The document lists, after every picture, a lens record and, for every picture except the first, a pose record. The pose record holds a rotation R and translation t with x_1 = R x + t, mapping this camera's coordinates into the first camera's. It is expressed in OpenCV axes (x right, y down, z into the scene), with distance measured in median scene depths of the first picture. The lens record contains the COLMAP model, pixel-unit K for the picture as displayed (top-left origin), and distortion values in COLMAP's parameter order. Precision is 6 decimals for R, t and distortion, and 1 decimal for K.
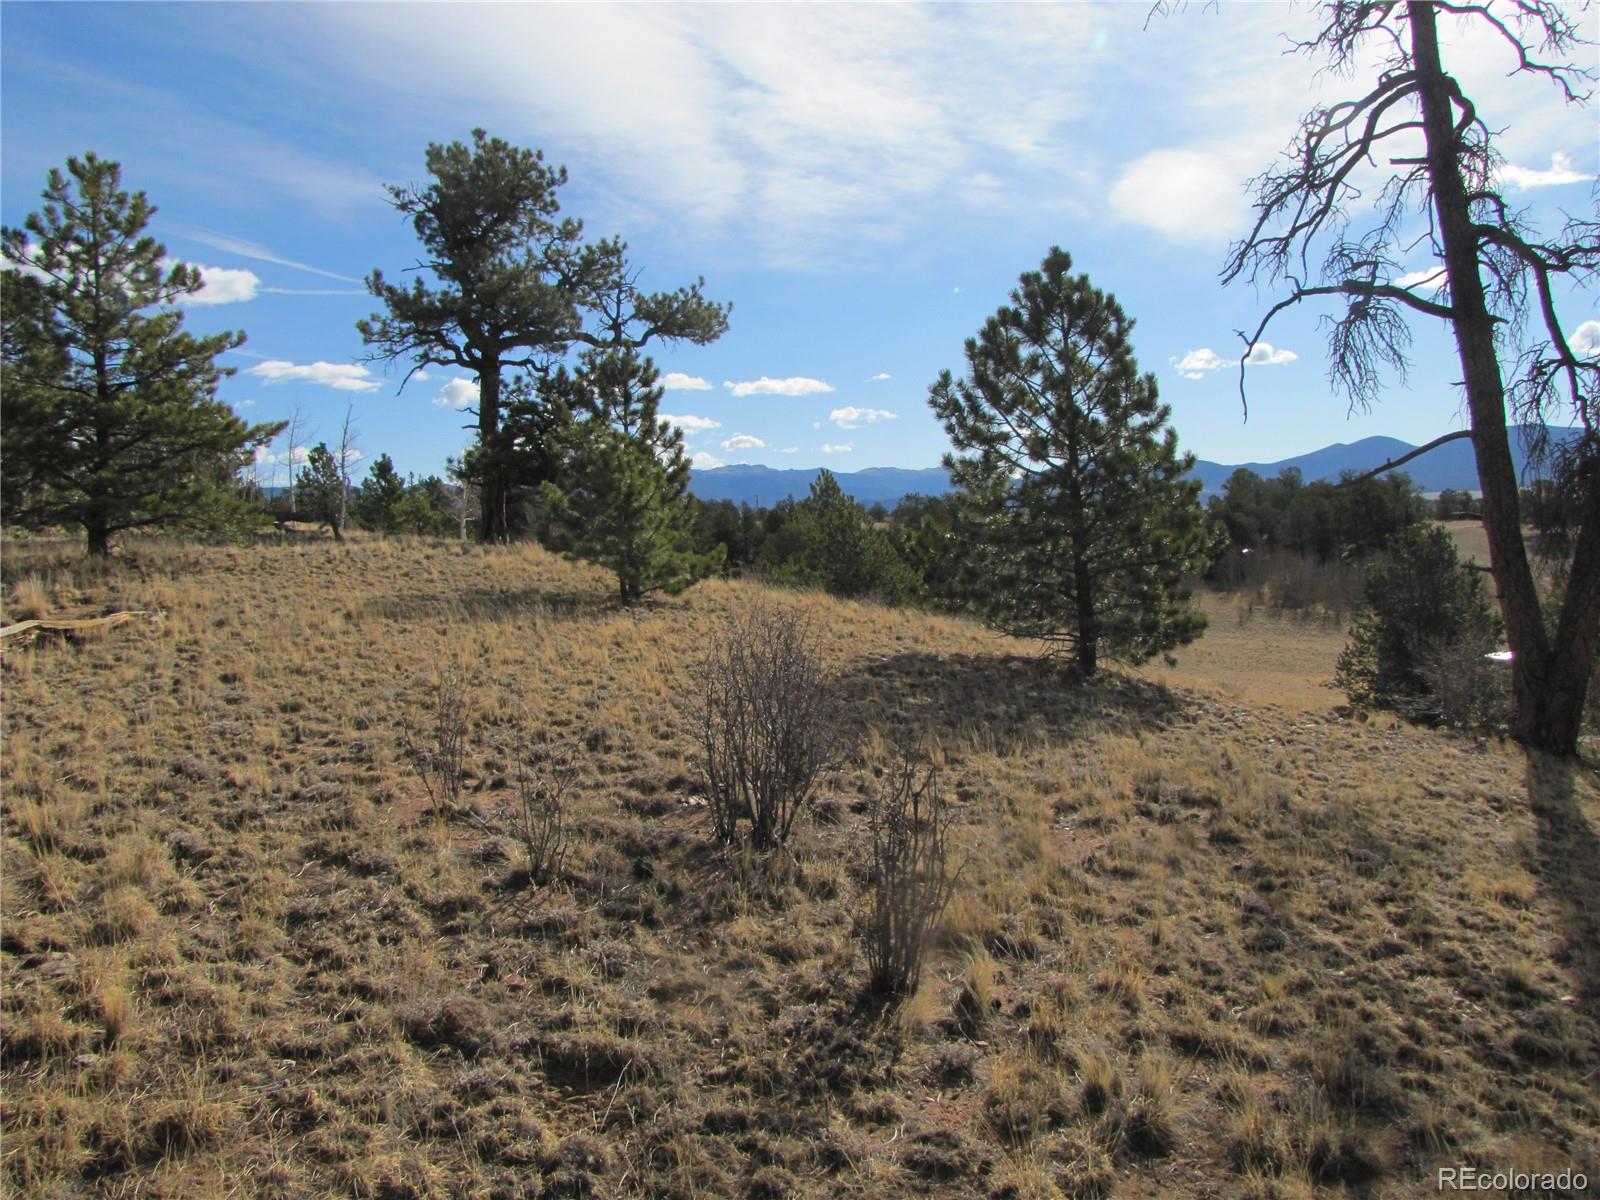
lens RADIAL K [[1334.2, 0, 782.4], [0, 1334.2, 573.7], [0, 0, 1]] dist [-0.180766, 0.151541]
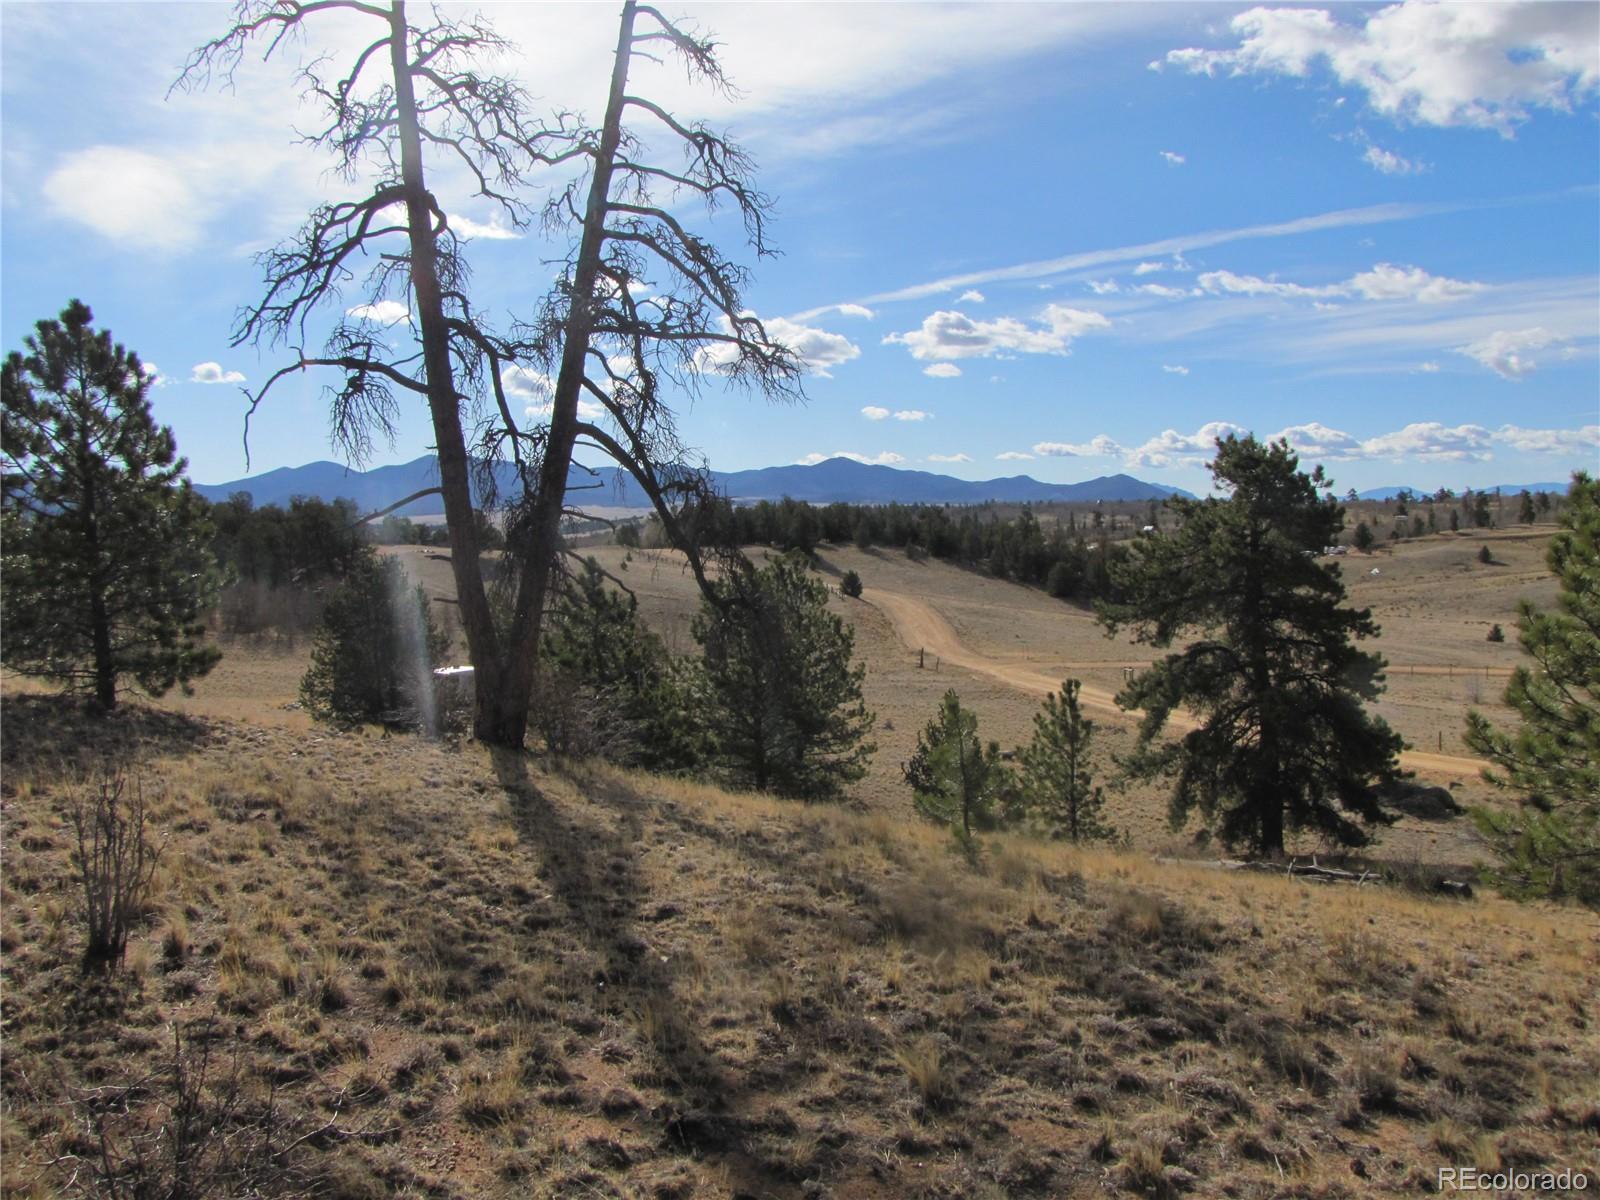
lens RADIAL K [[1334.2, 0, 794.8], [0, 1334.2, 587.5], [0, 0, 1]] dist [-0.180766, 0.151541]
pose [[0.713489, -0.011405, 0.700574, -0.096523], [0.016661, 0.999861, -0.000690, -0.010442], [-0.700469, 0.012165, 0.713580, -0.120849]]
